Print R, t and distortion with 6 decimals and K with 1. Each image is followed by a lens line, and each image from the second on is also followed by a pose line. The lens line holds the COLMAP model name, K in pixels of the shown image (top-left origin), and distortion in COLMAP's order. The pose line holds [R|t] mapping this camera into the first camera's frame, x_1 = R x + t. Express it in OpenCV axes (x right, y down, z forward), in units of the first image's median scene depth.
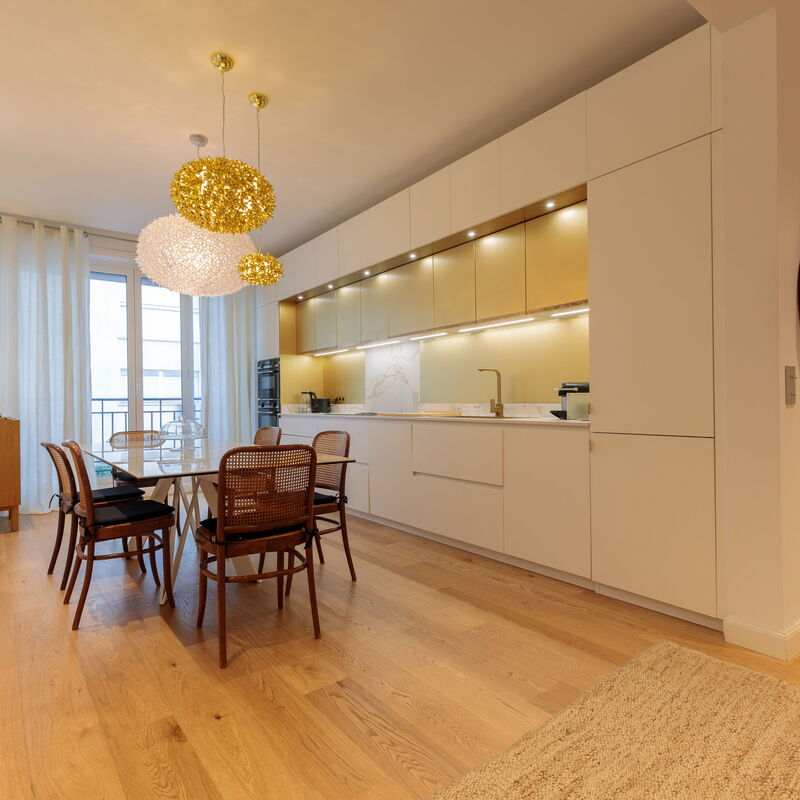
lens RADIAL K [[551.4, 0, 400.0], [0, 551.4, 400.0], [0, 0, 1]] dist [0.005749, 0.020090]
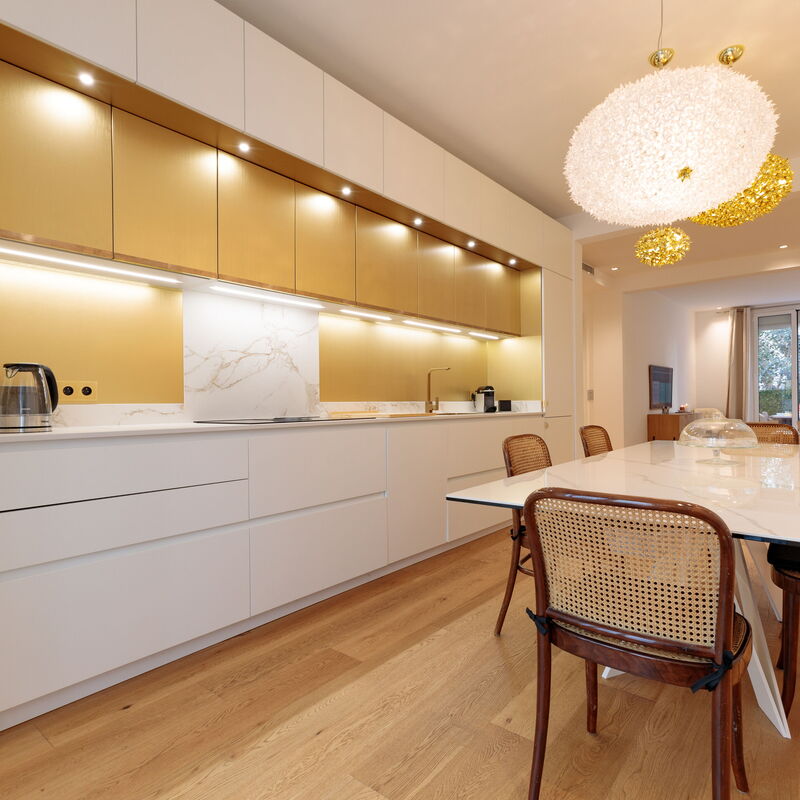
lens RADIAL K [[551.4, 0, 400.0], [0, 551.4, 400.0], [0, 0, 1]] dist [0.005749, 0.020090]
pose [[-0.284382, 0.015783, 0.958581, -0.650988], [0.007980, 0.999869, -0.014095, 0.014442], [-0.958678, 0.003641, -0.284471, 1.086508]]
